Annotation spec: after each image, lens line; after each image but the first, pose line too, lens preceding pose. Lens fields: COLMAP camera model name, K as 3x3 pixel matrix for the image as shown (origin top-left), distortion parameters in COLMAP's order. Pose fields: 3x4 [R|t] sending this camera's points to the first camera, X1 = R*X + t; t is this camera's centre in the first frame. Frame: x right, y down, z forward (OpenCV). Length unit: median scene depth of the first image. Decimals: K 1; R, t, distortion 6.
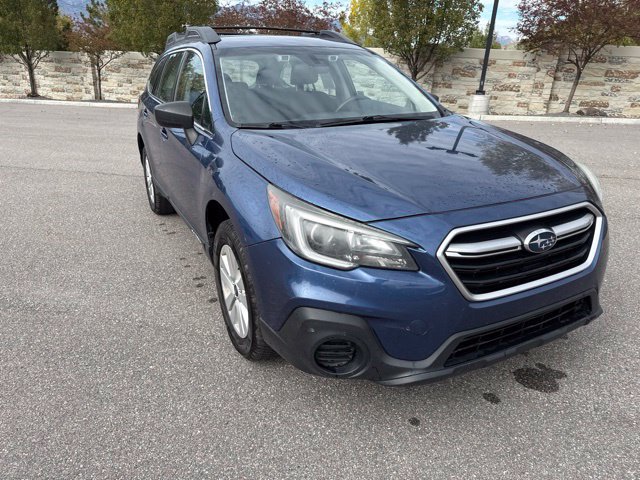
lens RADIAL K [[442.2, 0, 320.0], [0, 442.2, 240.0], [0, 0, 1]] dist [0.047320, -0.054946]
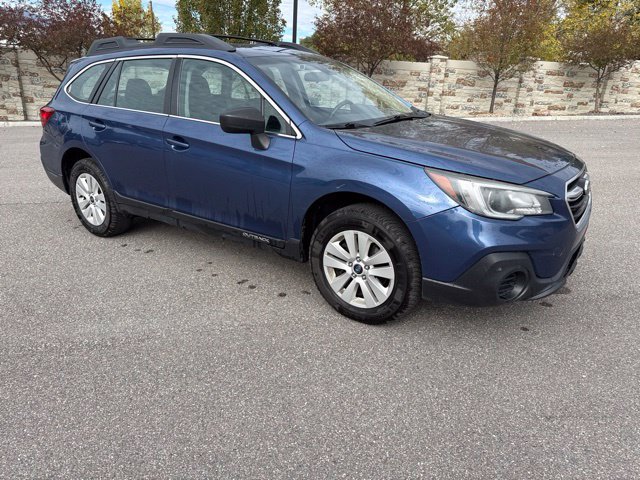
lens RADIAL K [[442.2, 0, 320.0], [0, 442.2, 240.0], [0, 0, 1]] dist [0.047320, -0.054946]
pose [[0.882467, -0.153990, 0.444454, -0.813674], [0.161712, 0.986620, 0.020754, 0.000382], [-0.441703, 0.053559, 0.895561, 0.019320]]
